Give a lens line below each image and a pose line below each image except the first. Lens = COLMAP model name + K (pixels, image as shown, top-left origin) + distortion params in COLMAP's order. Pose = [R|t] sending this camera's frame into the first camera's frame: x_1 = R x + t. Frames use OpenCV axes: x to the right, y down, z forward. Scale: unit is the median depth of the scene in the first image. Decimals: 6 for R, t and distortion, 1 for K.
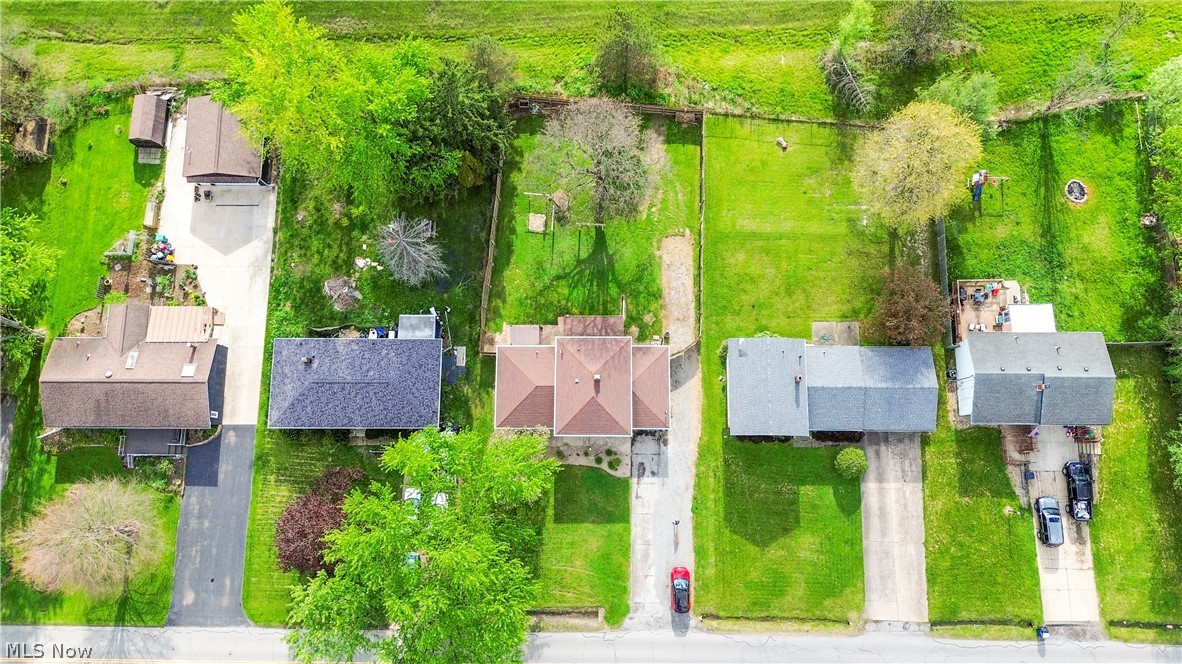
lens RADIAL K [[825.5, 0, 591.1], [0, 825.5, 327.1], [0, 0, 1]] dist [0.037863, -0.027800]
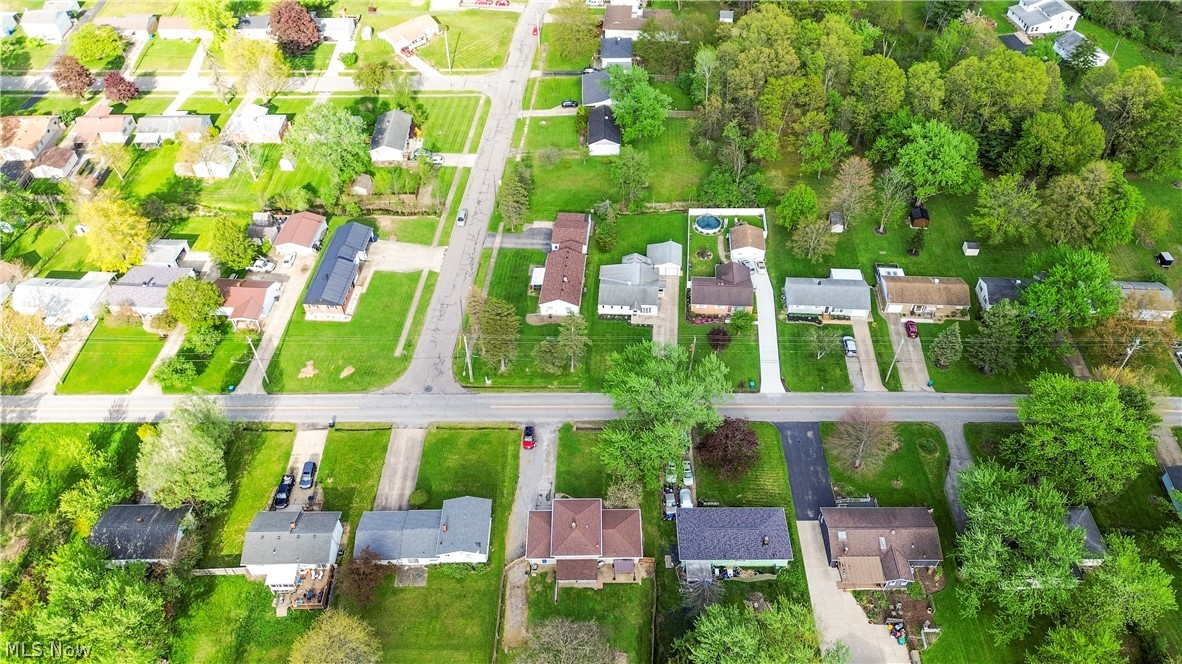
lens RADIAL K [[825.5, 0, 598.0], [0, 825.5, 334.5], [0, 0, 1]] dist [0.037863, -0.027800]
pose [[-0.999666, 0.023953, 0.009680, -0.059049], [-0.006468, -0.594800, 0.803848, -0.935245], [0.025013, 0.803517, 0.594757, -0.209158]]
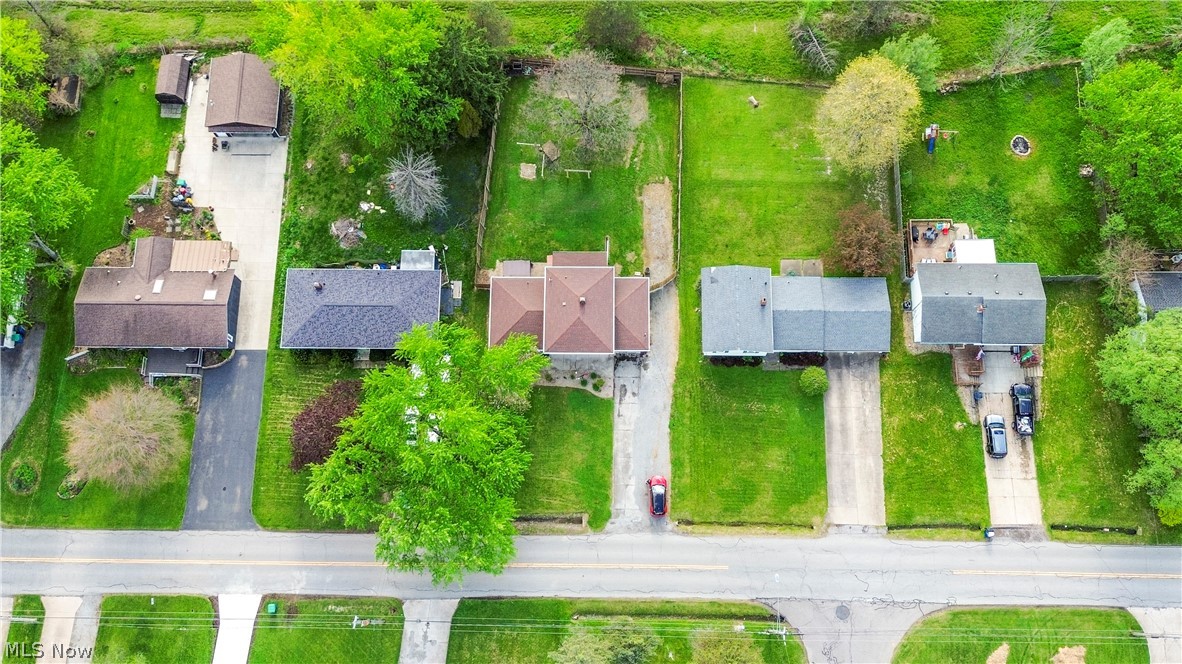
lens RADIAL K [[1085.0, 0, 595.4], [0, 1085.0, 331.9], [0, 0, 1]] dist [0.034260, 0.000000]
pose [[0.999970, 0.004793, 0.006042, 0.015753], [-0.004203, 0.995540, -0.094247, 0.230642], [-0.006467, 0.094219, 0.995531, -0.423805]]
